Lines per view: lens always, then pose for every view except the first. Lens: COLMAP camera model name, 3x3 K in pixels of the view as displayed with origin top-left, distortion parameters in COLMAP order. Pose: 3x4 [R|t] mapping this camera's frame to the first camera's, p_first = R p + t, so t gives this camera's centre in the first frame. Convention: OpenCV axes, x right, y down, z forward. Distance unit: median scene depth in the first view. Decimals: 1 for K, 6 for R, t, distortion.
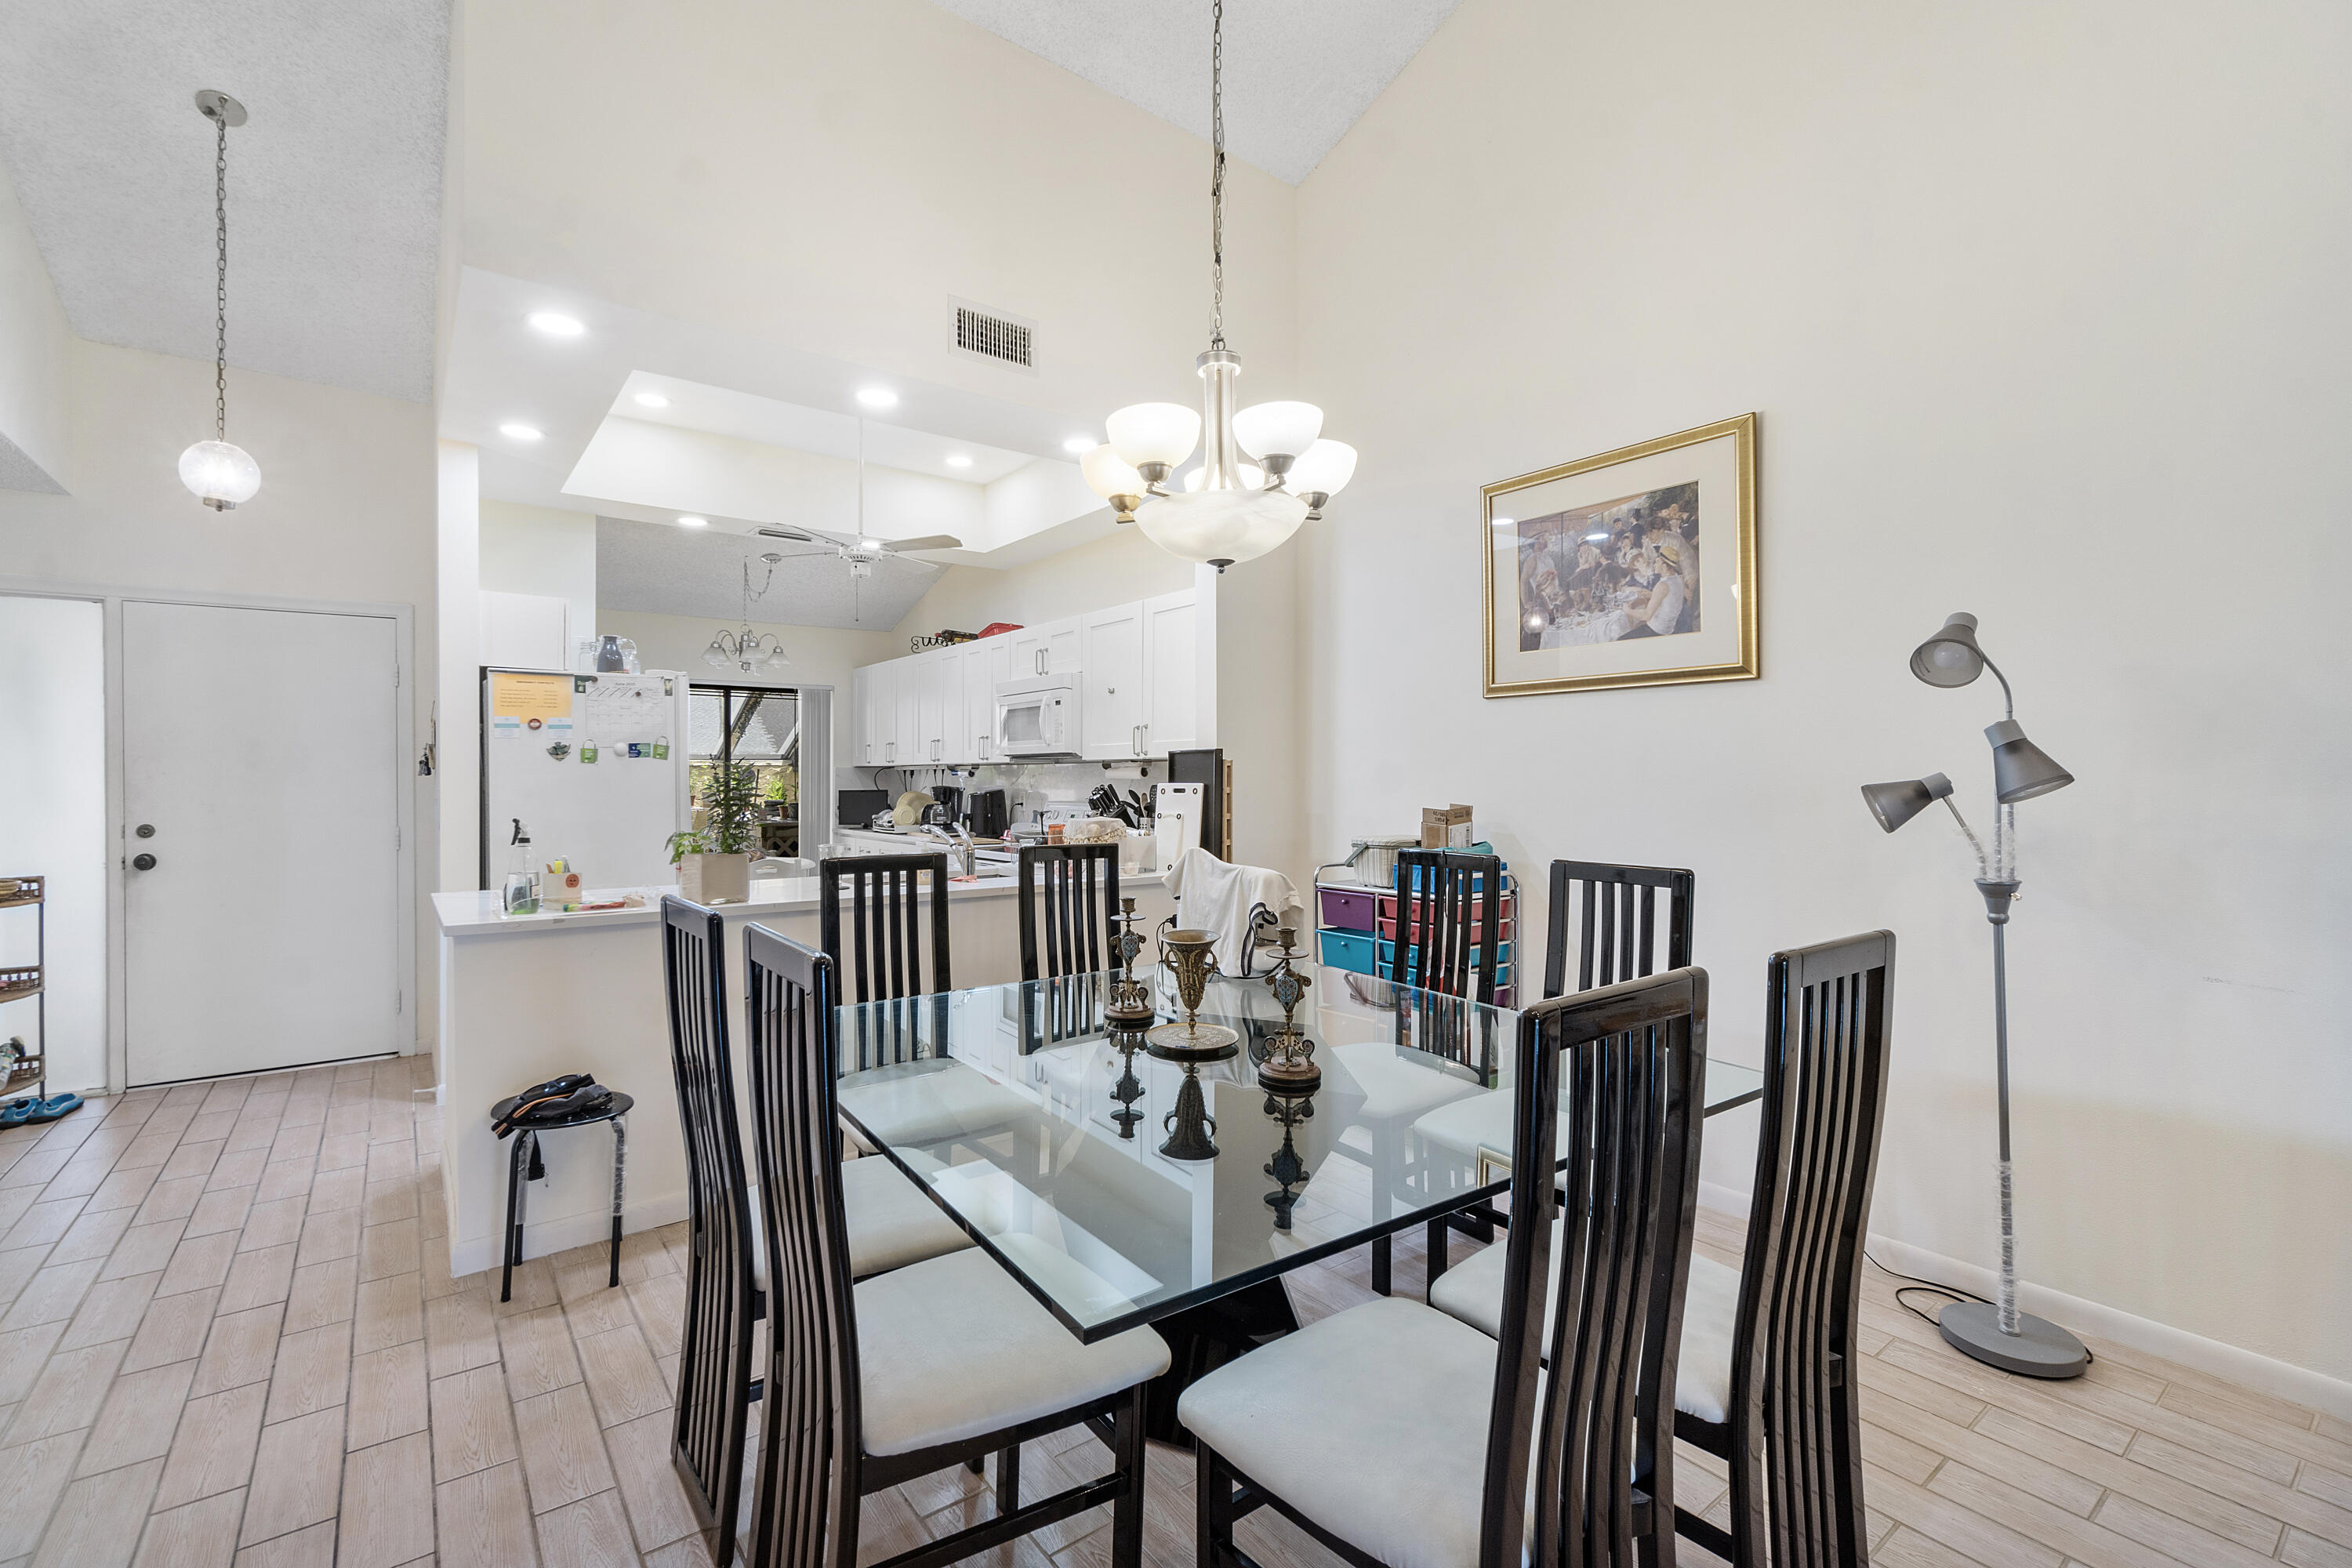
lens RADIAL K [[1029.3, 0, 1141.2], [0, 1029.3, 786.1], [0, 0, 1]] dist [-0.002667, 0.001724]
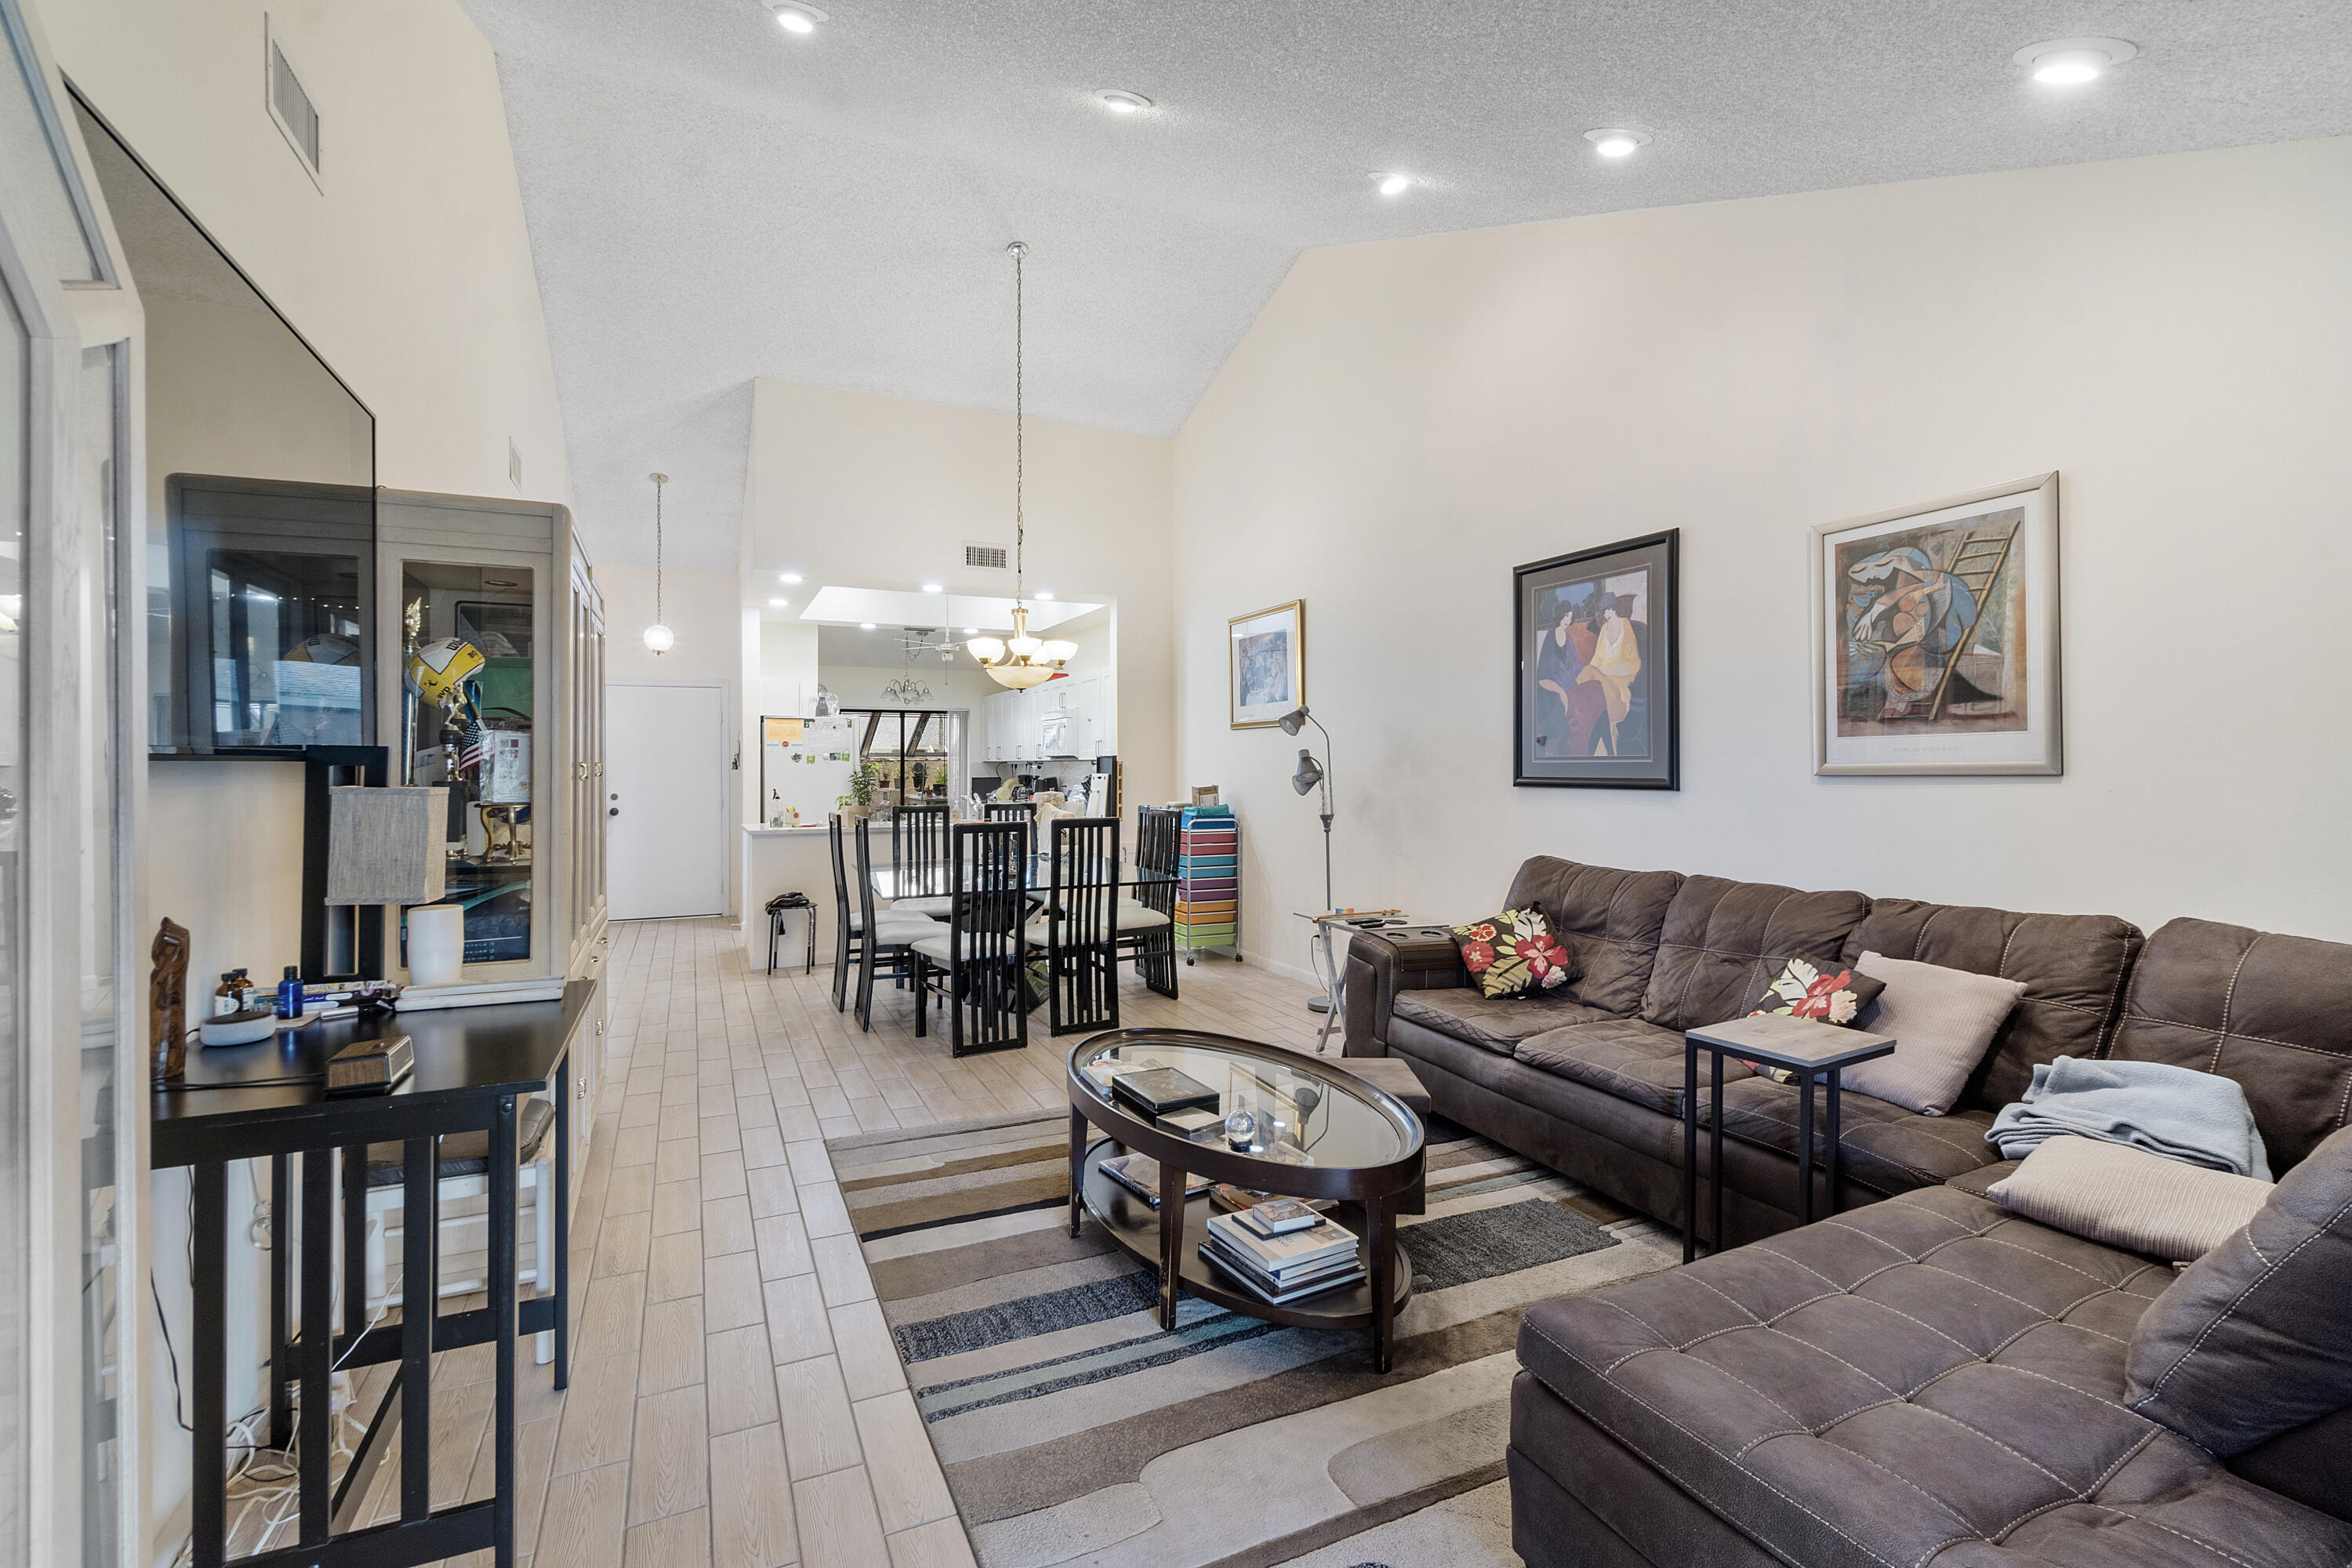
lens RADIAL K [[1029.1, 0, 1143.2], [0, 1029.1, 763.4], [0, 0, 1]] dist [0.001657, -0.000295]
pose [[0.977071, -0.003330, -0.212886, 0.499008], [0.001360, 0.999955, -0.009401, -0.003055], [0.212908, 0.008896, 0.977032, -0.780572]]
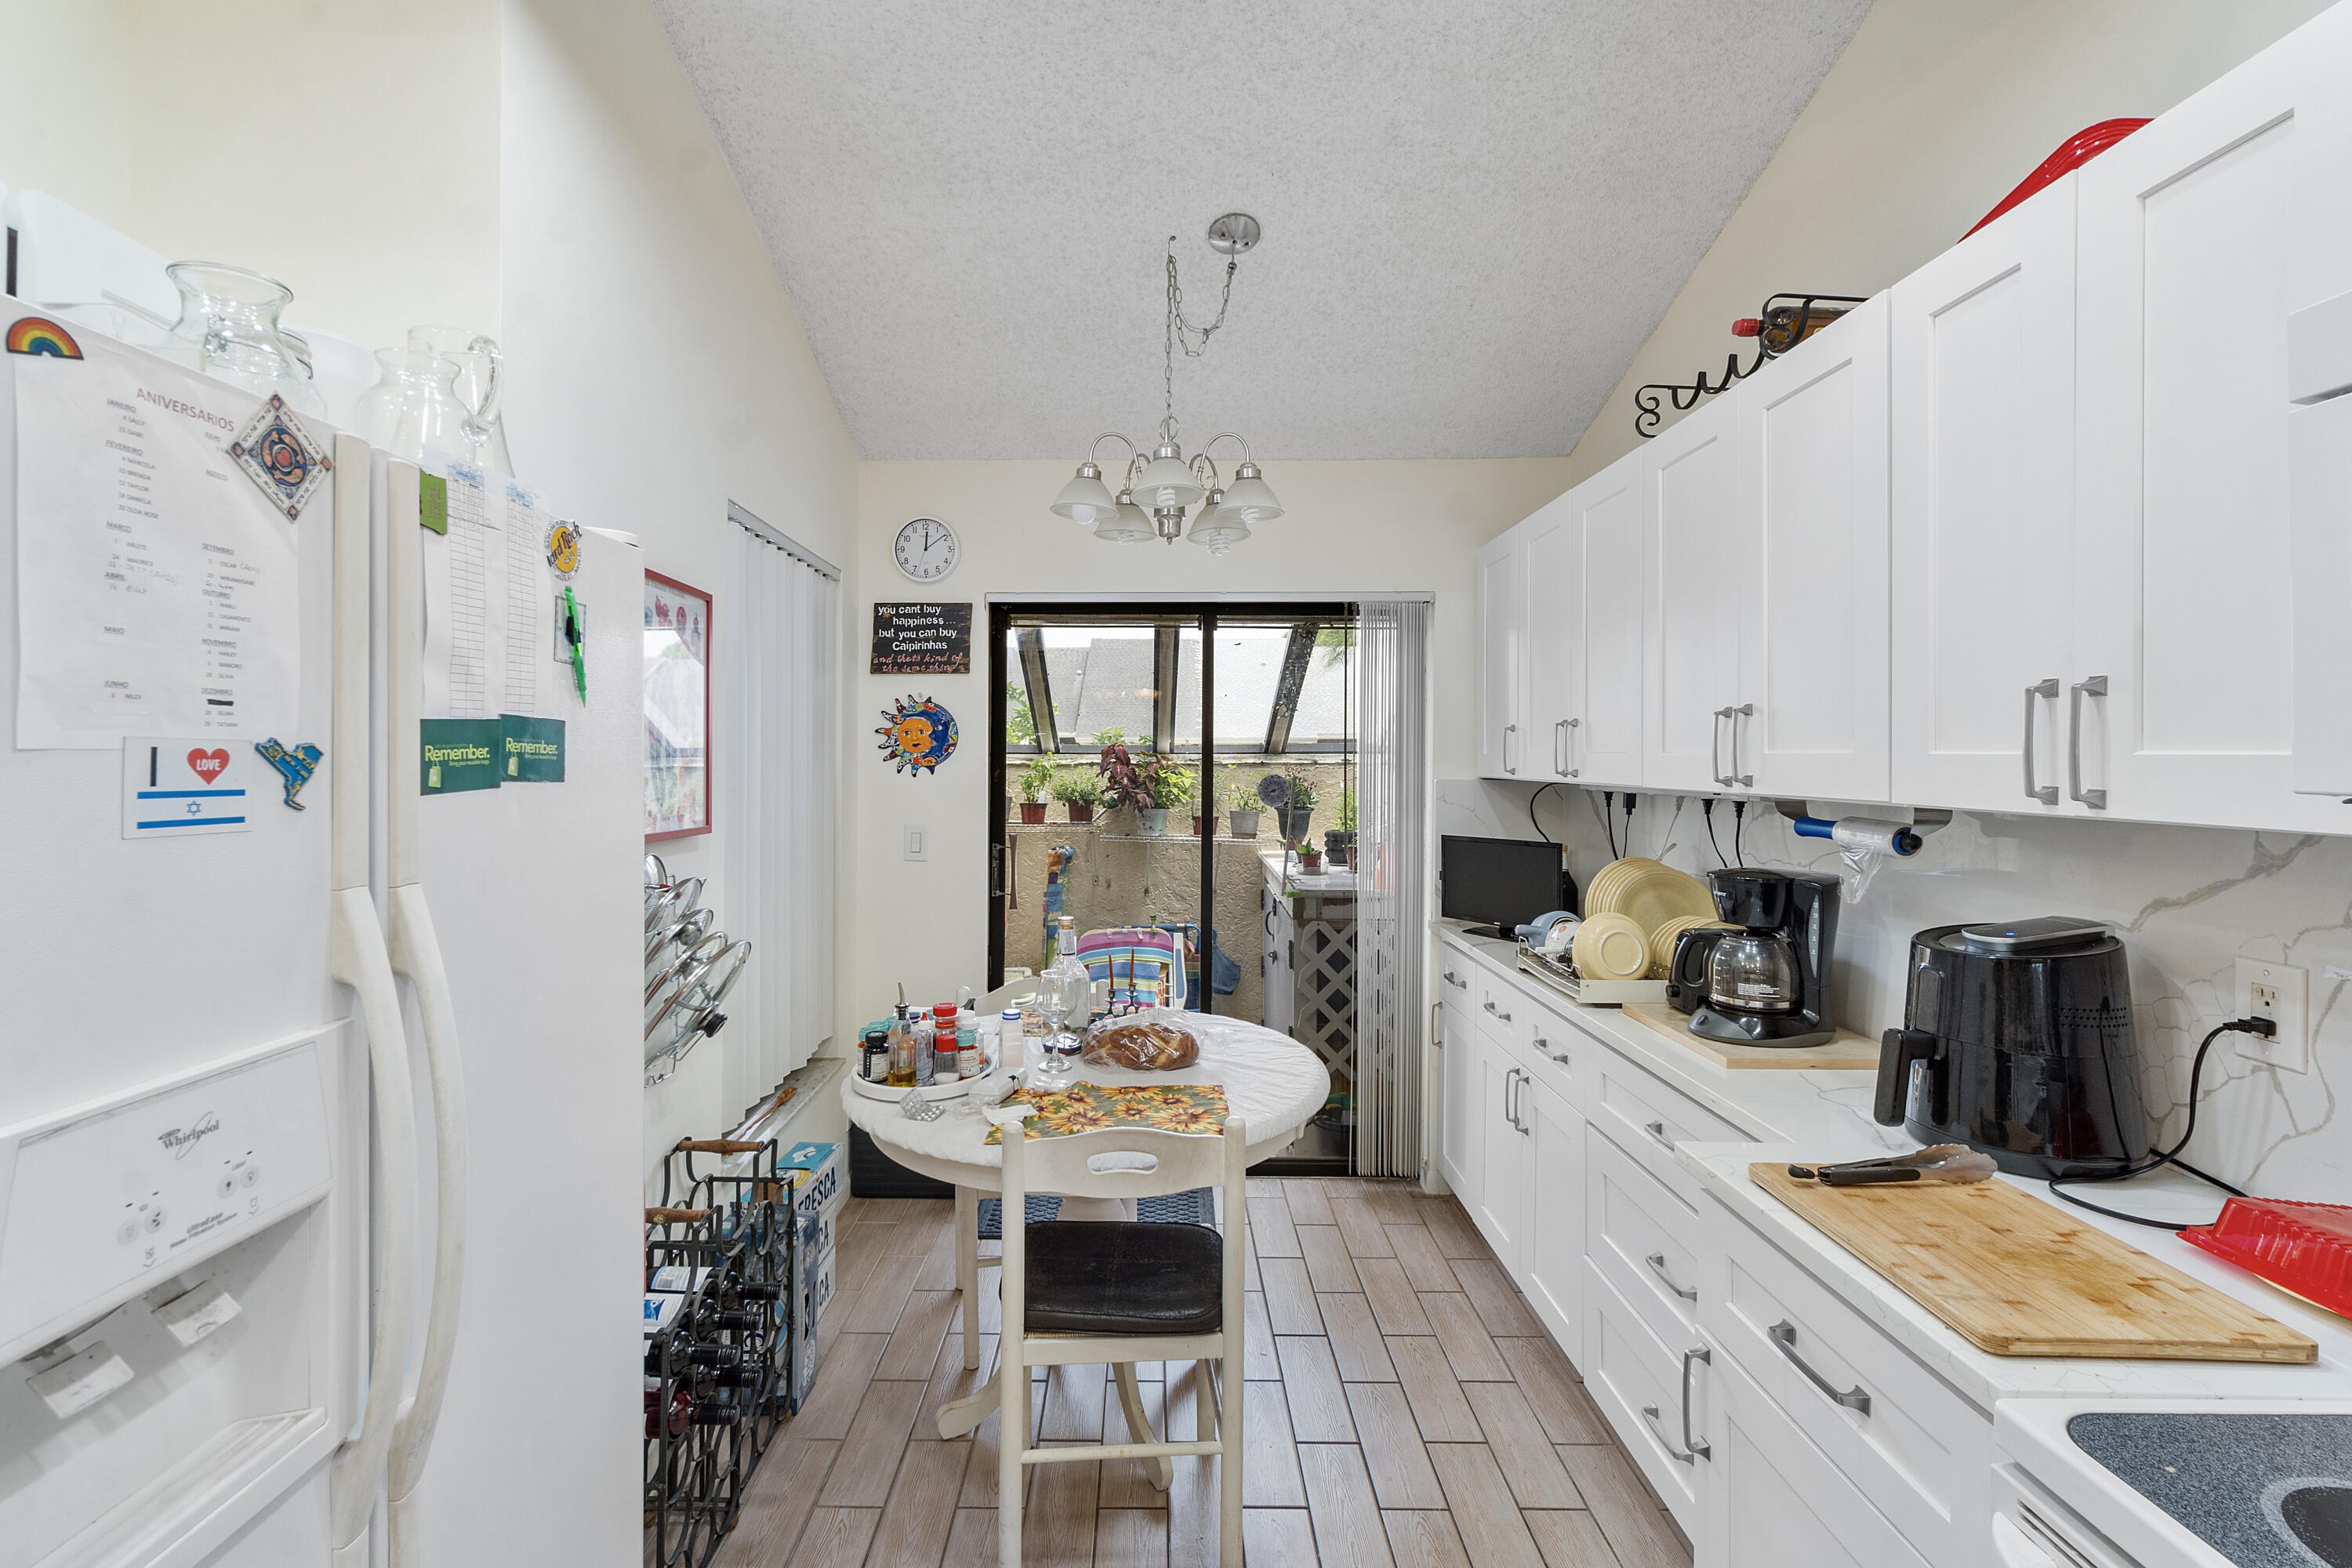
lens RADIAL K [[1016.1, 0, 1176.7], [0, 1016.1, 756.9], [0, 0, 1]] dist [-0.000544, -0.000353]
pose [[0.822873, -0.000761, -0.568225, -0.255986], [-0.004125, 0.999965, -0.007313, -0.044954], [0.568210, 0.008362, 0.822841, 1.049331]]
